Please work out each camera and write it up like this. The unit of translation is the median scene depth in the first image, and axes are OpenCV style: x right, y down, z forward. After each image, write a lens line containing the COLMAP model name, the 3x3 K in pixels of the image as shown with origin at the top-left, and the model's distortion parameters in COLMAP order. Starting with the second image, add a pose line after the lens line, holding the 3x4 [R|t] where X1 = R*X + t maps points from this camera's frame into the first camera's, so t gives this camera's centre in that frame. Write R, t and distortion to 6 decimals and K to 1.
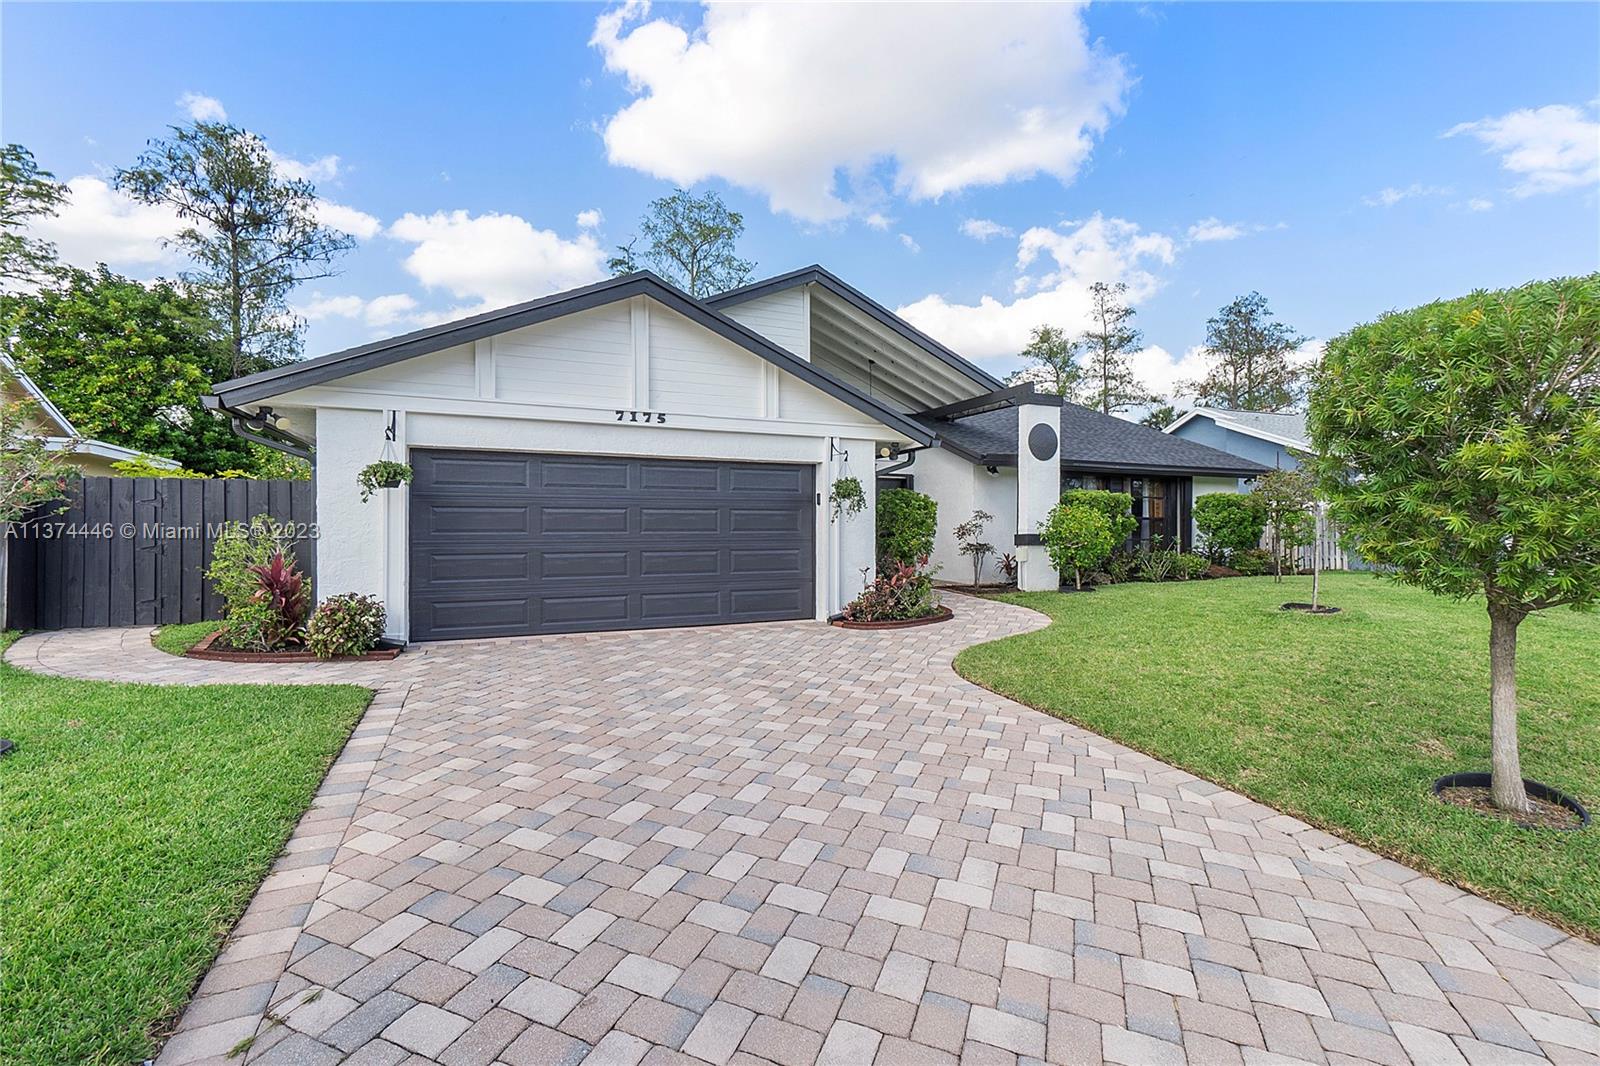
lens RADIAL K [[688.3, 0, 795.6], [0, 688.3, 529.5], [0, 0, 1]] dist [-0.005606, 0.000198]
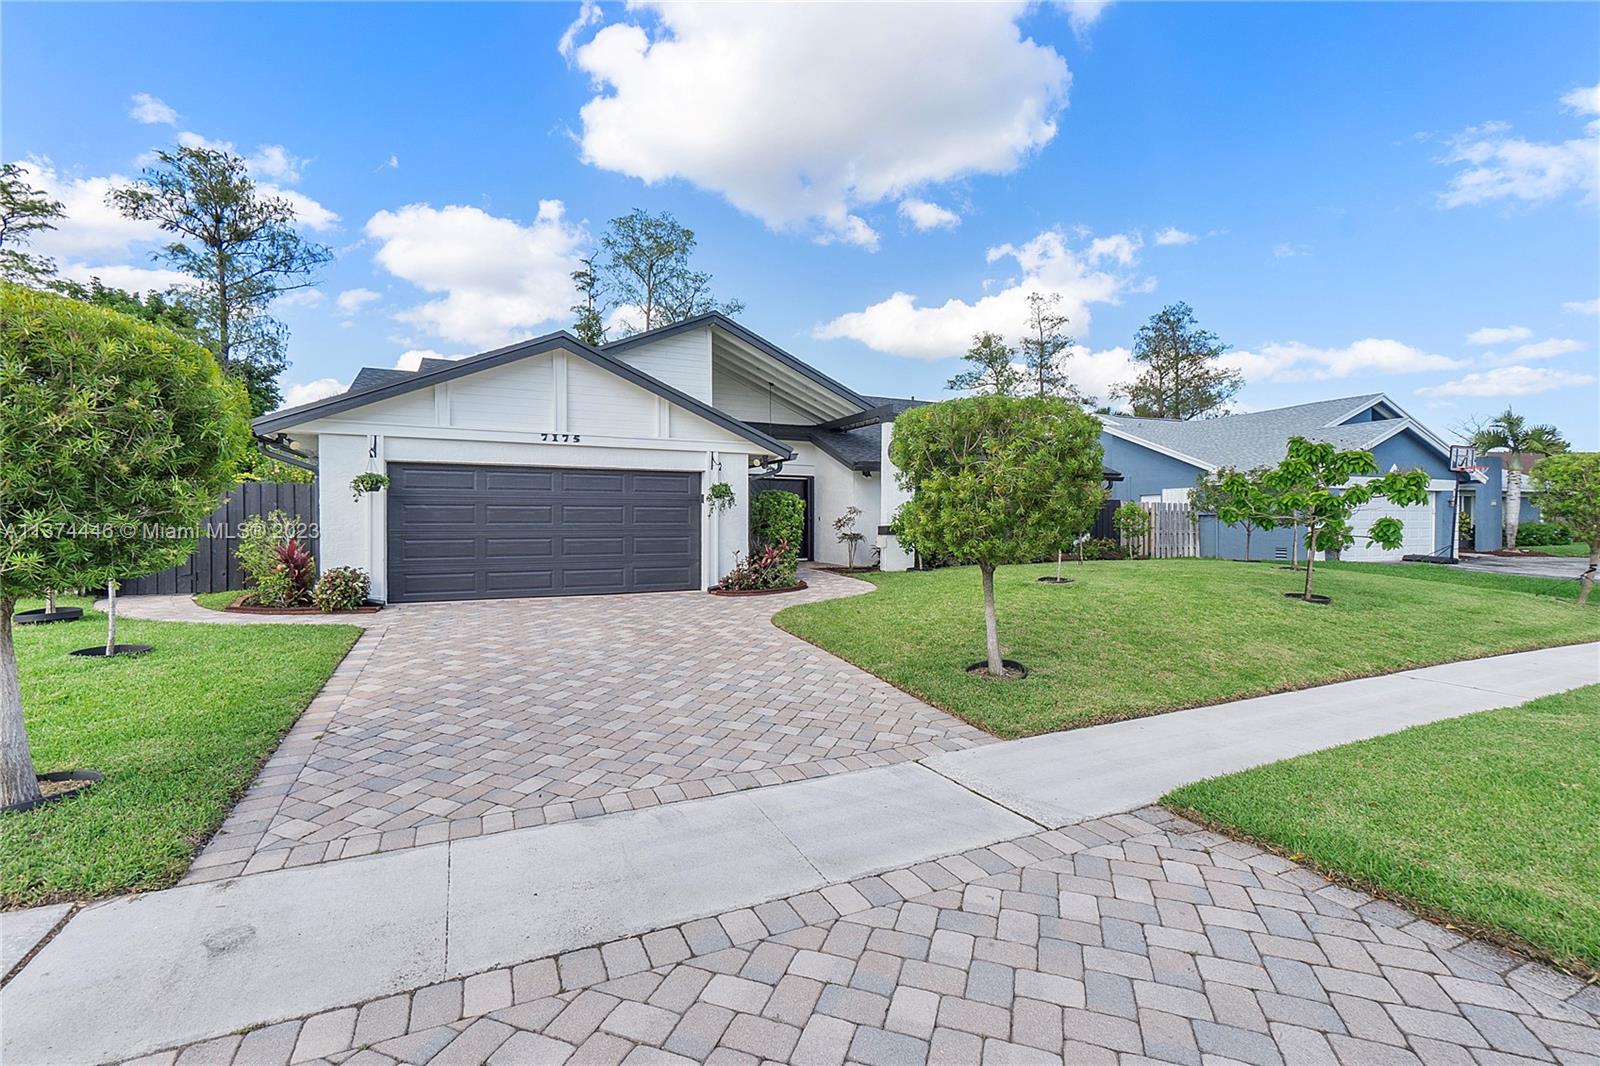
lens RADIAL K [[688.3, 0, 795.6], [0, 688.3, 529.5], [0, 0, 1]] dist [-0.005606, 0.000198]
pose [[0.999647, 0.001244, 0.026527, 0.140342], [-0.001540, 0.999937, 0.011143, -0.000244], [-0.026512, -0.011180, 0.999586, -0.253558]]
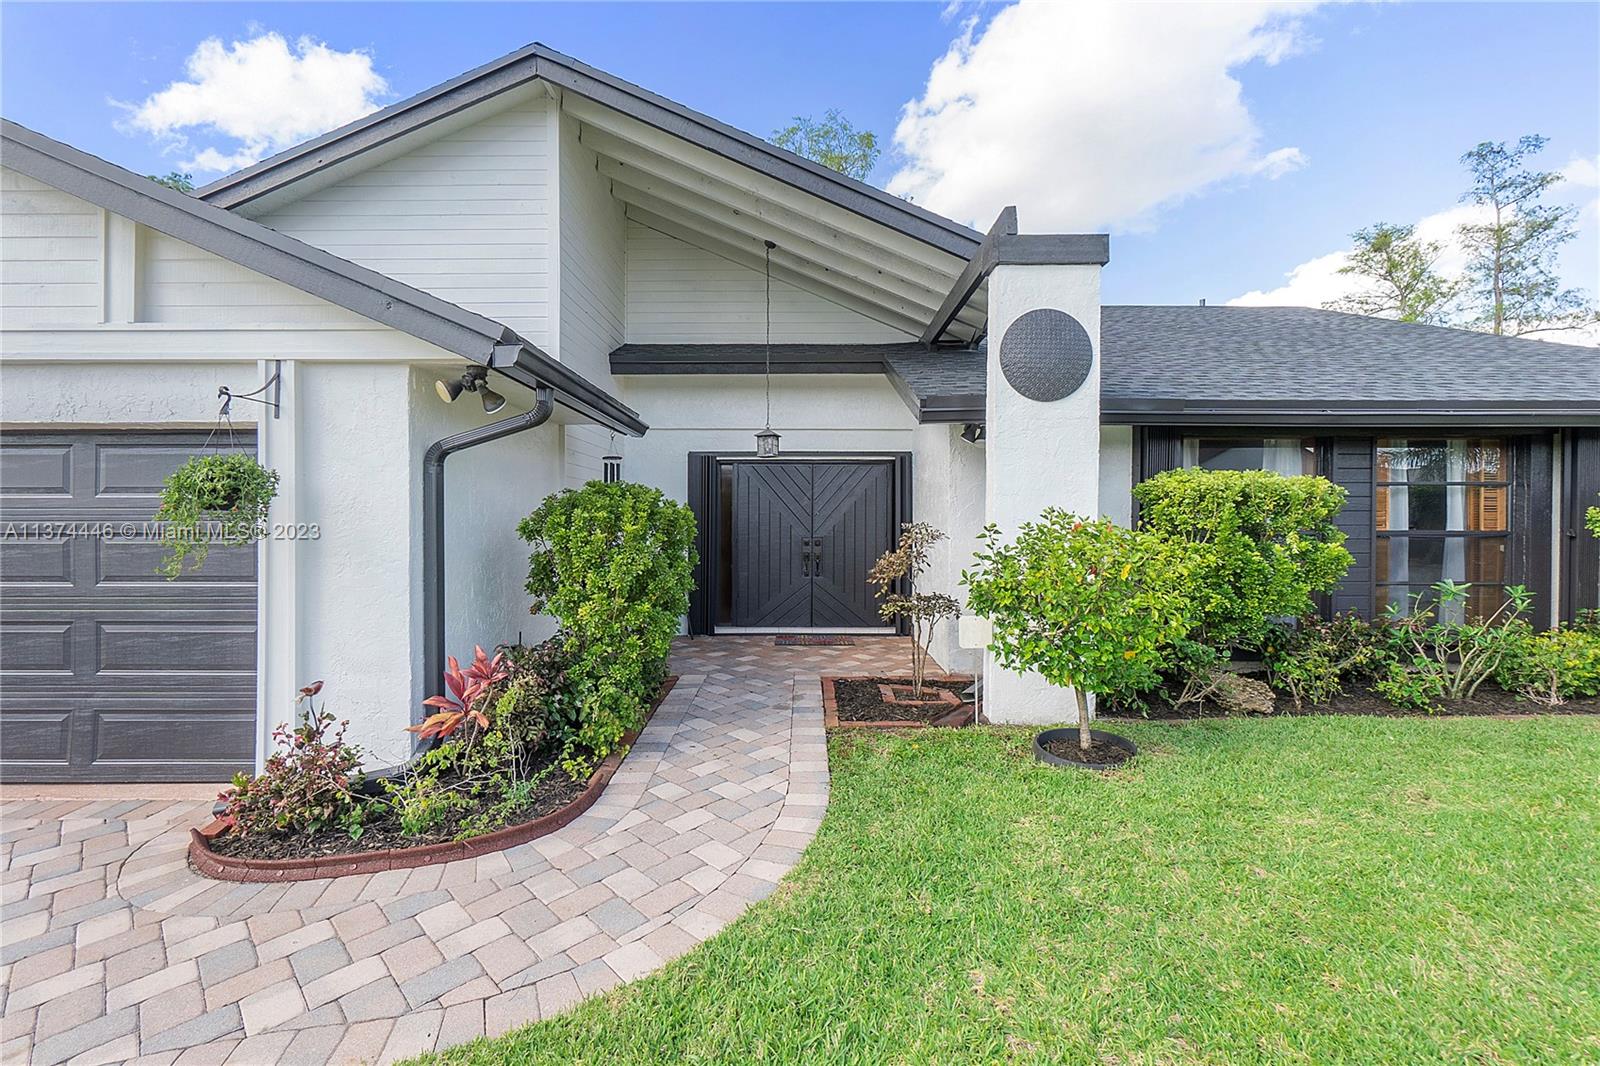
lens RADIAL K [[688.3, 0, 795.6], [0, 688.3, 529.5], [0, 0, 1]] dist [-0.005606, 0.000198]
pose [[0.917293, 0.004357, -0.398189, 0.399122], [-0.000098, 0.999943, 0.010715, -0.029990], [0.398213, -0.009790, 0.917241, 0.590057]]
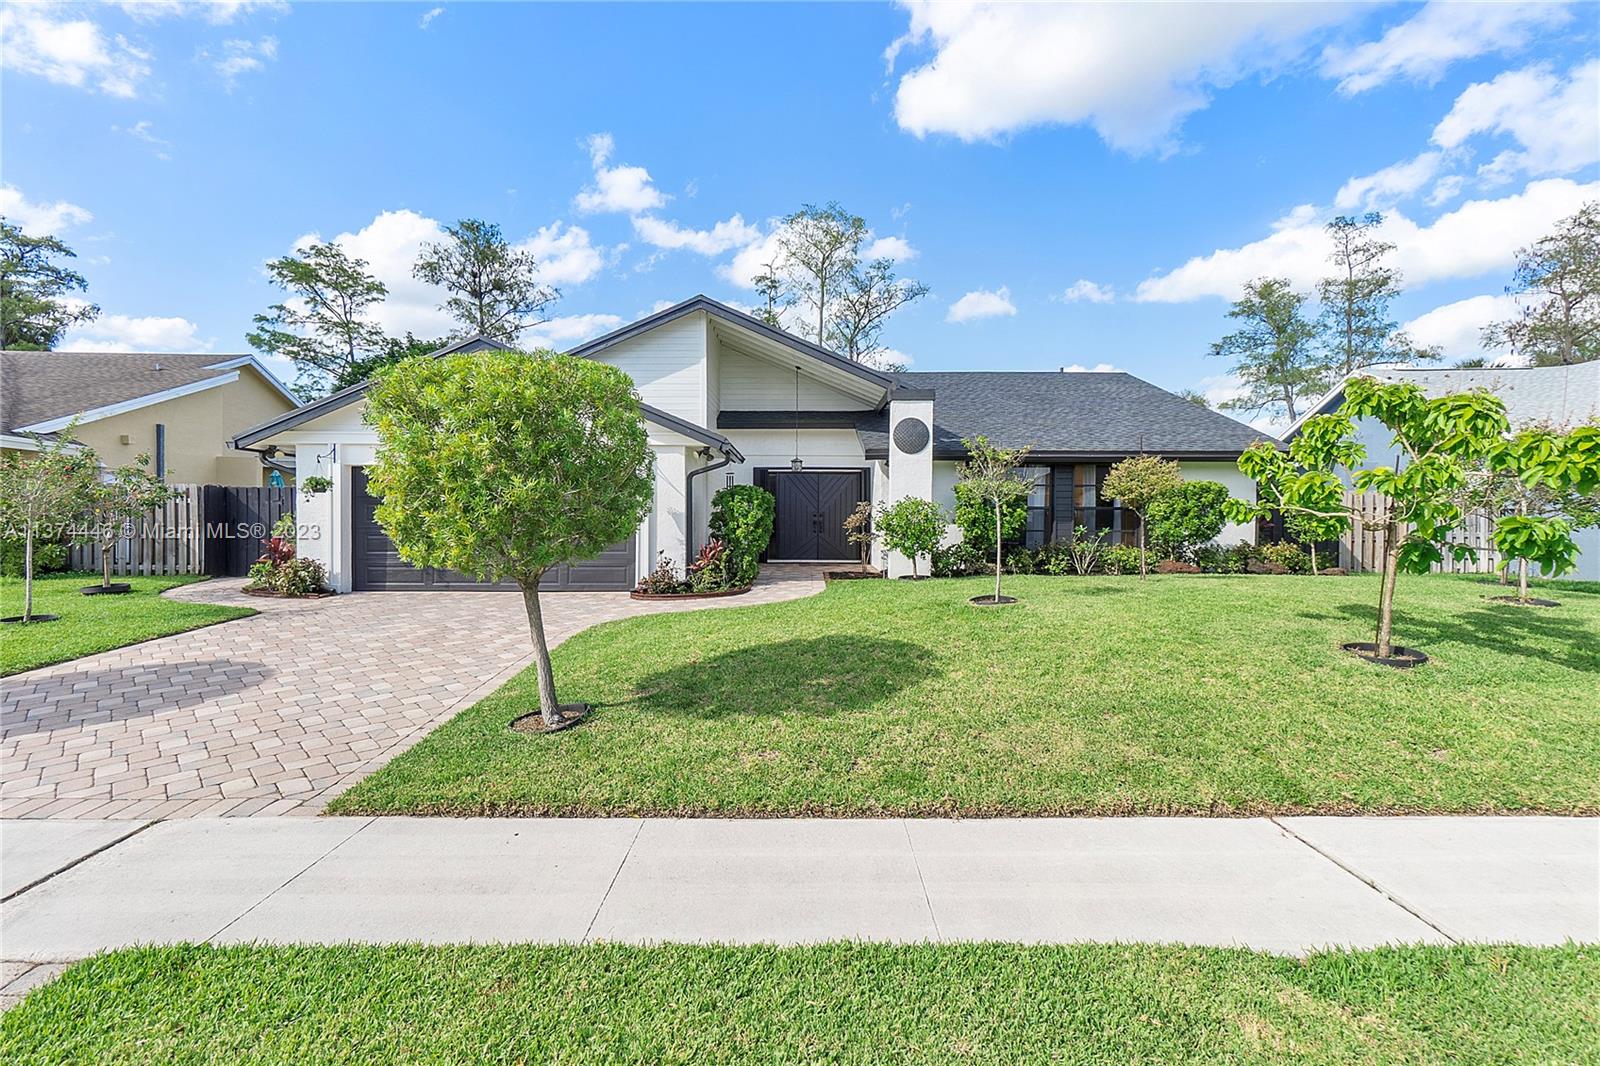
lens RADIAL K [[688.3, 0, 795.6], [0, 688.3, 529.5], [0, 0, 1]] dist [-0.005606, 0.000198]
pose [[0.918917, 0.009104, -0.394347, 0.630294], [-0.002488, 0.999848, 0.017284, -0.003330], [0.394444, -0.014901, 0.918799, -0.025455]]
